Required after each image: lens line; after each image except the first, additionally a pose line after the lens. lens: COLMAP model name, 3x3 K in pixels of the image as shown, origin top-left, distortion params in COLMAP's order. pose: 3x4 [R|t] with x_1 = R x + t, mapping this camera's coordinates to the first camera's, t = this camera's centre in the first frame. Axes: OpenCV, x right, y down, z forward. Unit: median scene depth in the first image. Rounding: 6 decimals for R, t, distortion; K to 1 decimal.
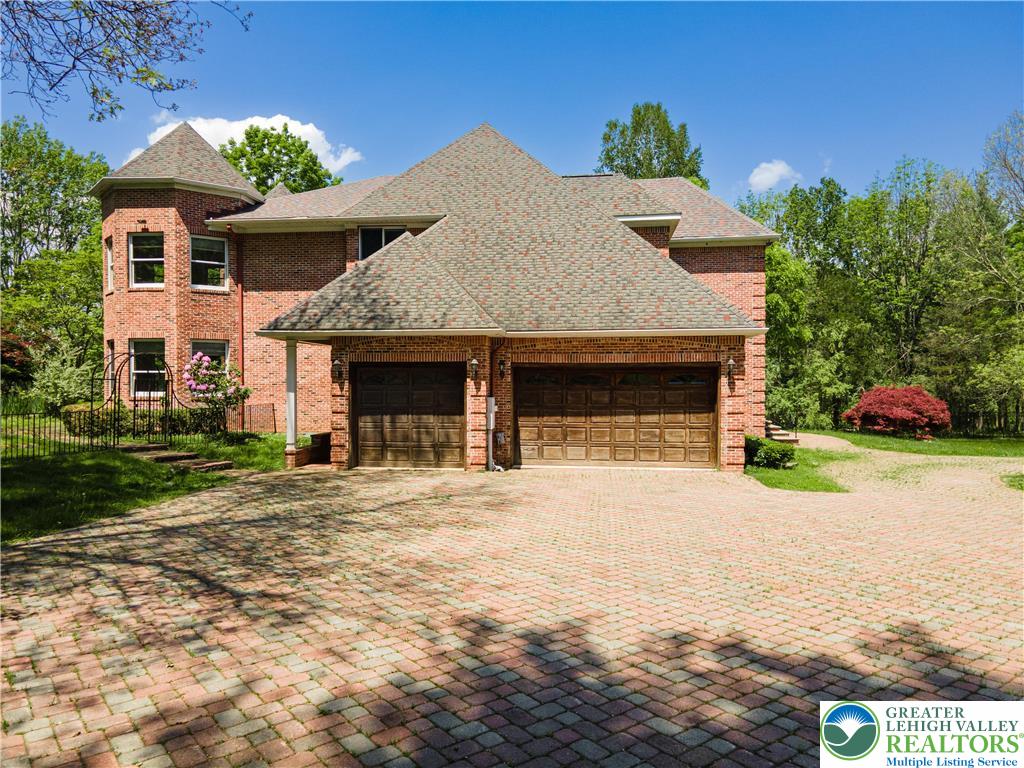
lens RADIAL K [[754.2, 0, 507.8], [0, 754.2, 379.8], [0, 0, 1]] dist [0.031045, -0.001203]
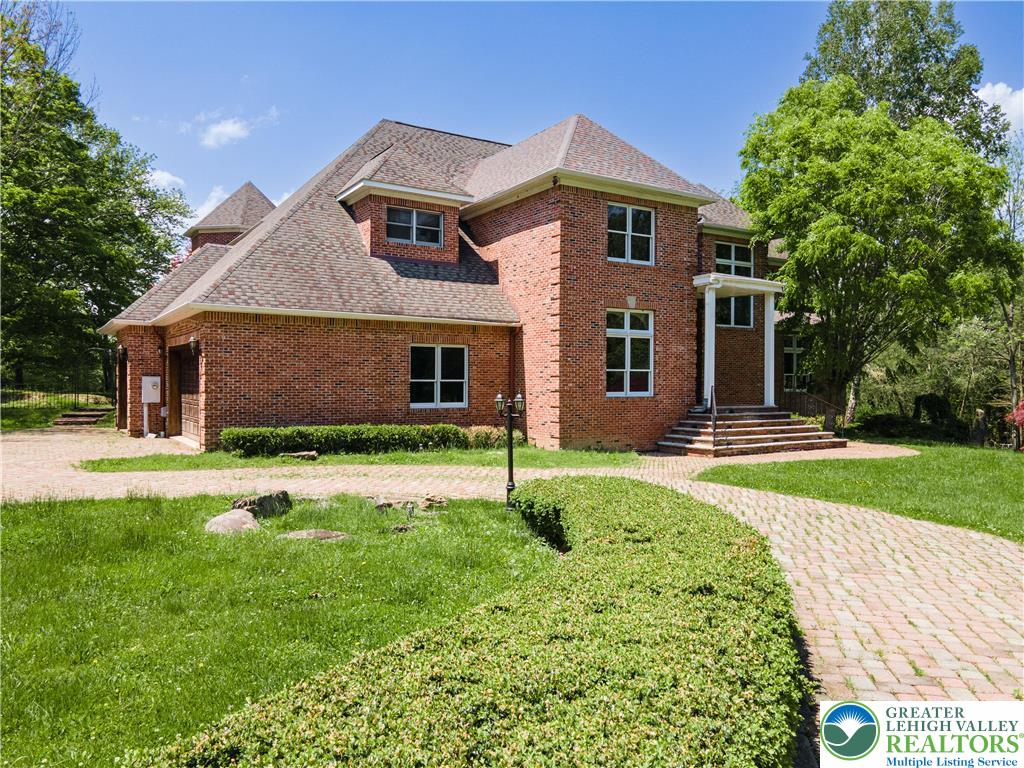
lens RADIAL K [[754.2, 0, 513.6], [0, 754.2, 383.6], [0, 0, 1]] dist [0.031045, -0.001203]
pose [[0.631779, 0.005959, -0.775126, 1.234260], [-0.004001, 0.999982, 0.004427, 0.026467], [0.775138, 0.000304, 0.631792, 0.660543]]
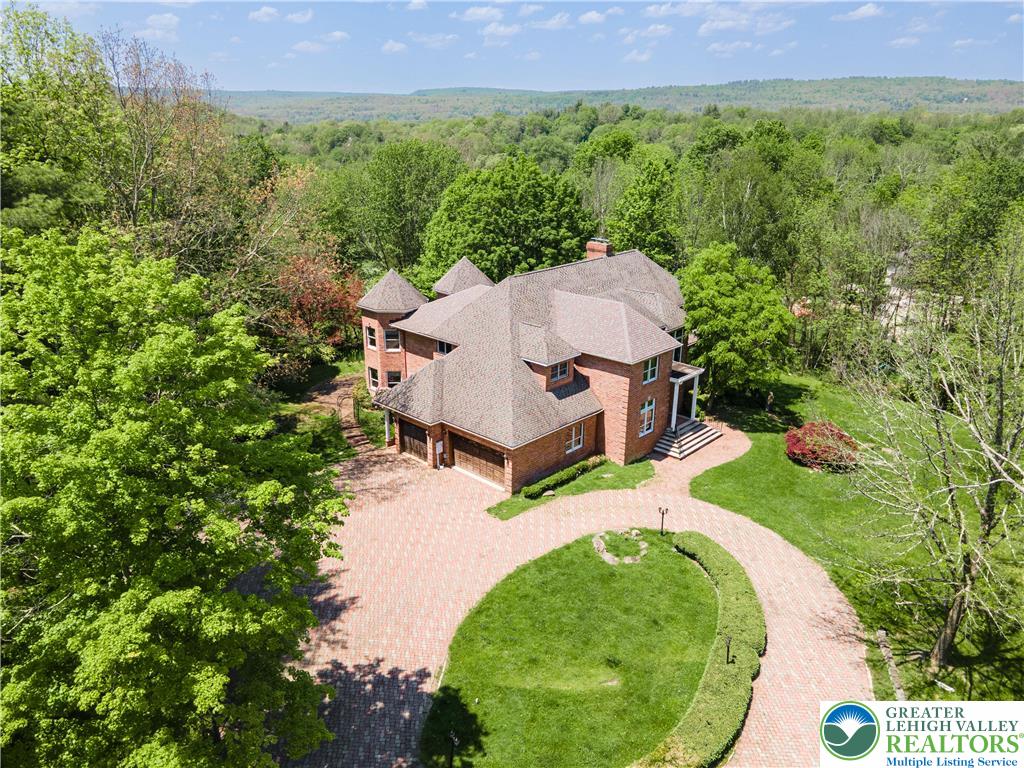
lens RADIAL K [[754.2, 0, 513.8], [0, 754.2, 383.1], [0, 0, 1]] dist [0.031045, -0.001203]
pose [[0.808209, 0.204097, -0.552397, 1.539621], [-0.009057, 0.942219, 0.334876, -1.013323], [0.588826, -0.265646, 0.763358, -0.768554]]
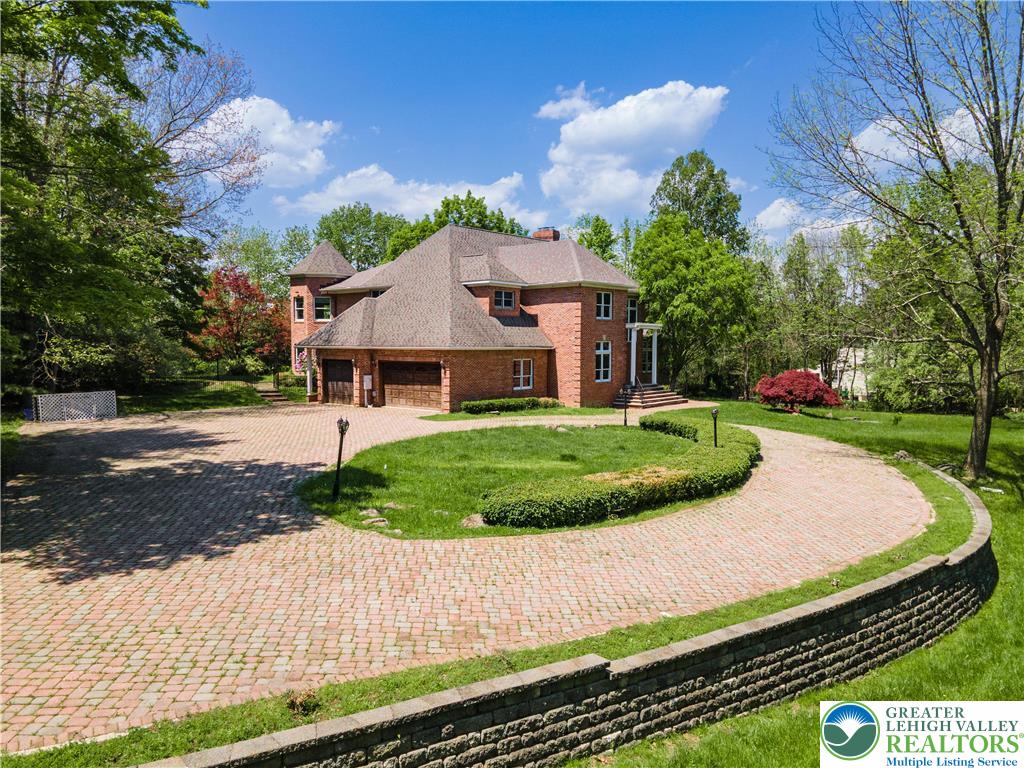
lens RADIAL K [[754.2, 0, 510.9], [0, 754.2, 386.0], [0, 0, 1]] dist [0.031045, -0.001203]
pose [[0.838026, 0.035896, -0.544448, 1.530279], [-0.002318, 0.998059, 0.062236, -0.084573], [0.545625, -0.050894, 0.836483, -0.651272]]
